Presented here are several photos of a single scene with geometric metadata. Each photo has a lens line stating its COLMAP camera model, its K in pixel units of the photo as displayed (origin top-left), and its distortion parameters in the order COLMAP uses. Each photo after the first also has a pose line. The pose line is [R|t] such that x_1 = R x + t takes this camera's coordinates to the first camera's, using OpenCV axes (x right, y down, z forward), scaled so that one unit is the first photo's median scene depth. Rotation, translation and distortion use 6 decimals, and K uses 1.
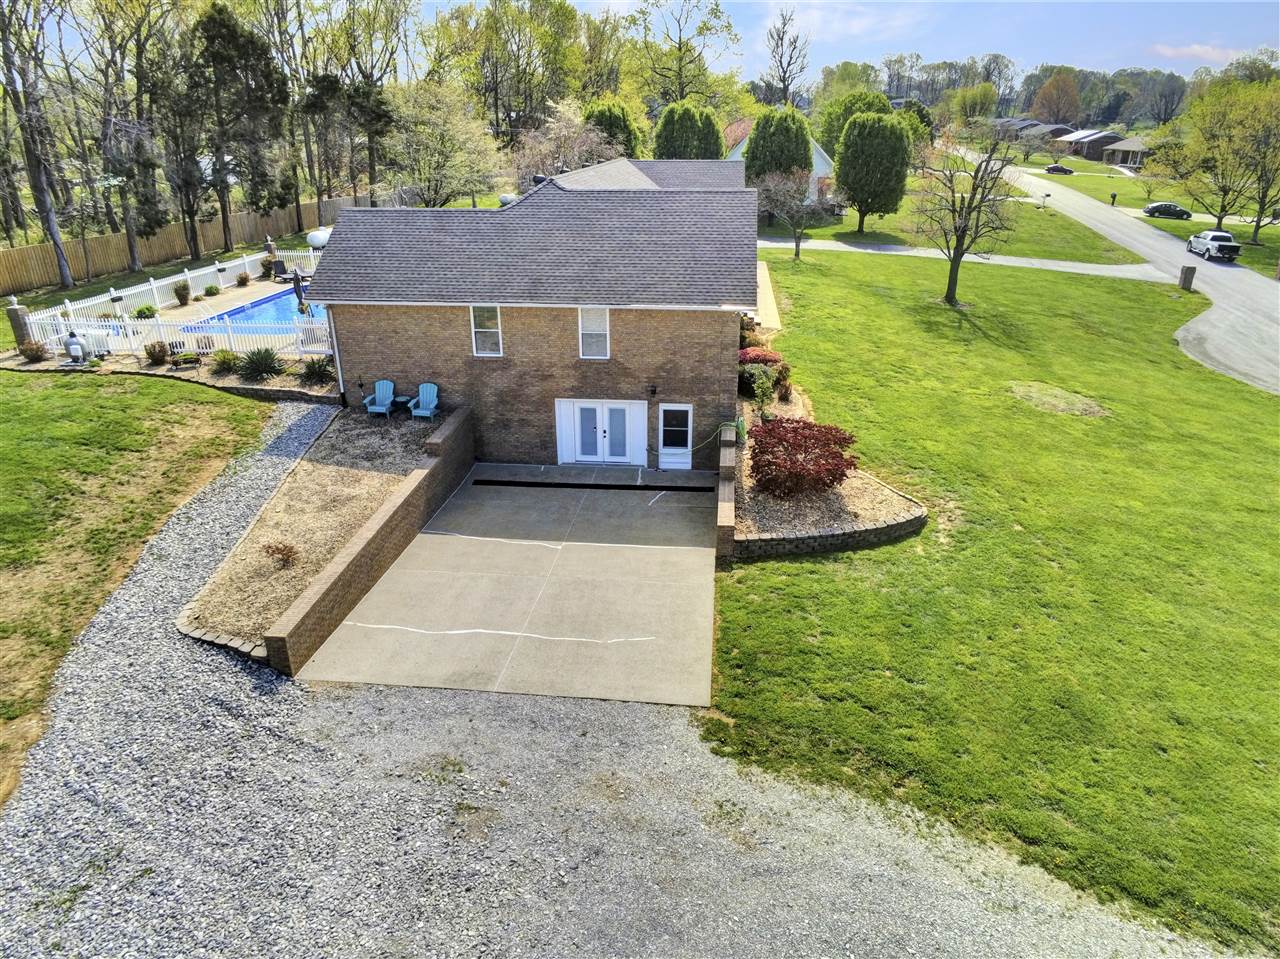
lens RADIAL K [[833.7, 0, 642.3], [0, 833.7, 479.2], [0, 0, 1]] dist [-0.000398, -0.001789]
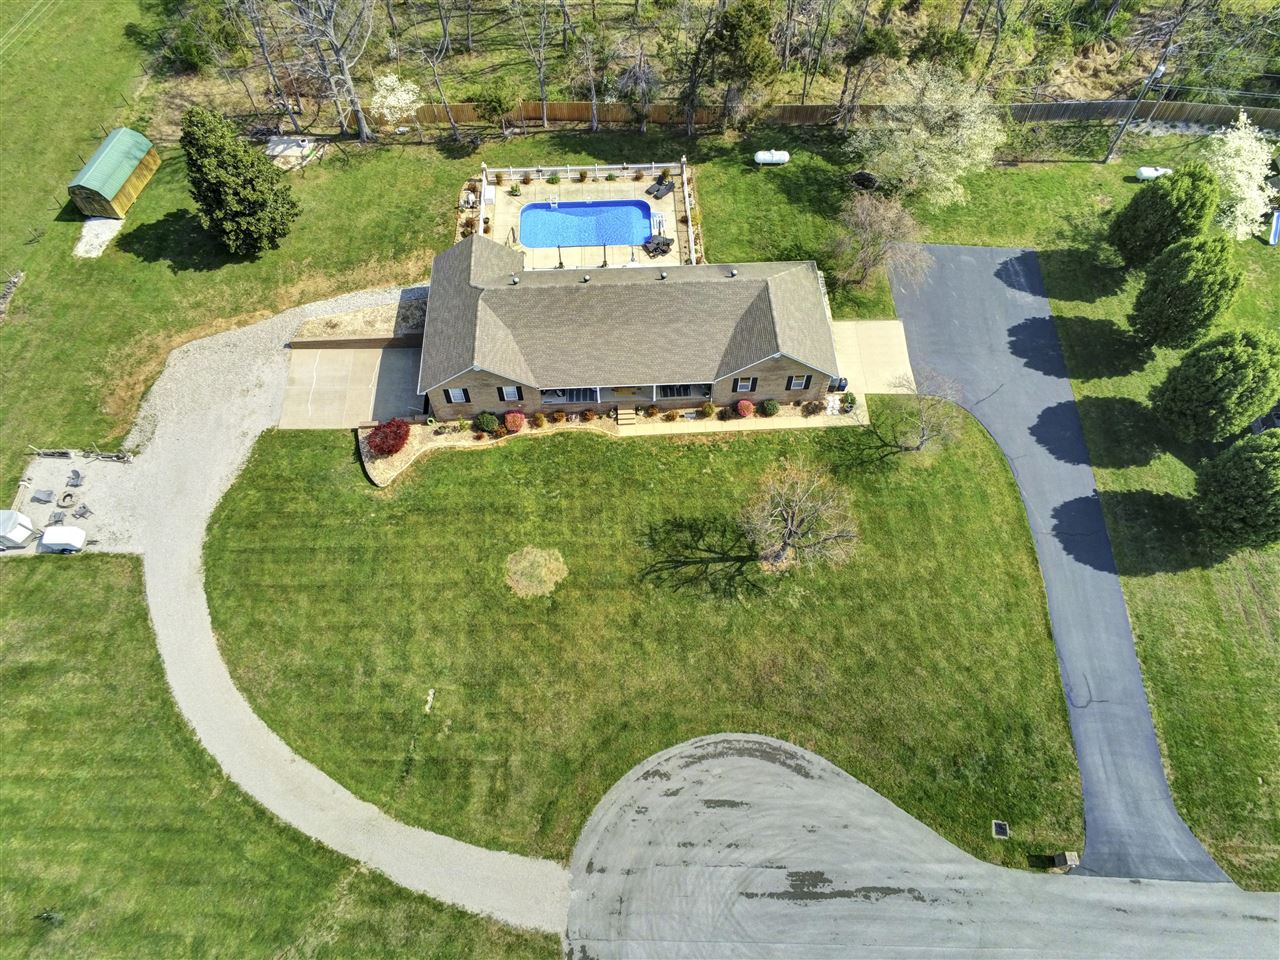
lens RADIAL K [[830.7, 0, 640.0], [0, 830.7, 480.0], [0, 0, 1]] dist [0.001780, 0.001370]
pose [[0.141840, 0.845634, -0.514572, 1.592870], [-0.383133, 0.526211, 0.759151, -2.040309], [0.912738, 0.089472, 0.398628, 0.595715]]
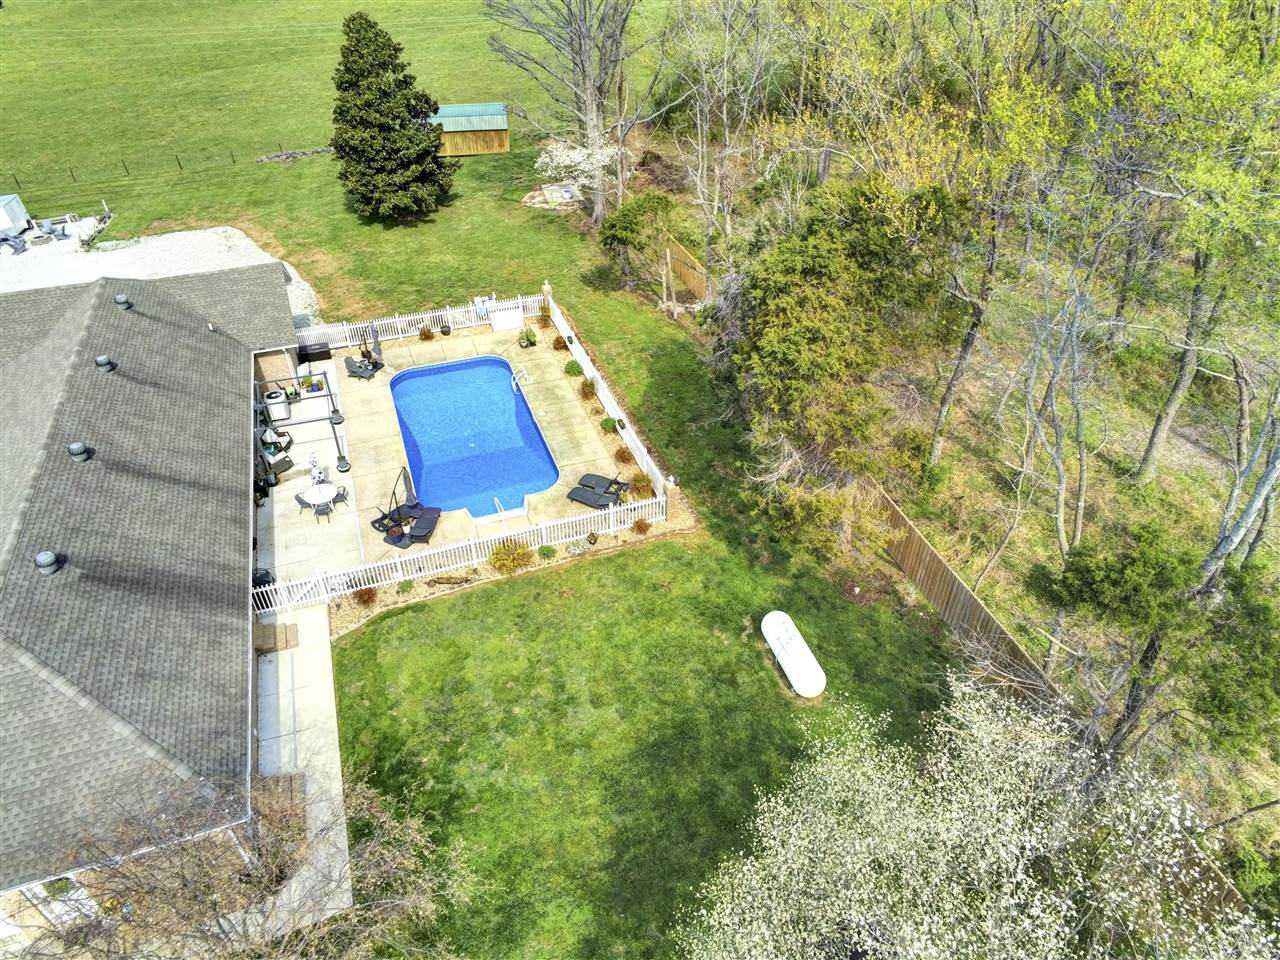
lens RADIAL K [[833.7, 0, 642.3], [0, 833.7, 479.7], [0, 0, 1]] dist [-0.000398, -0.001789]
pose [[-0.903739, 0.266453, -0.335050, -0.367837], [-0.164246, 0.506949, 0.846183, -1.497754], [0.395322, 0.819759, -0.414386, 2.237585]]
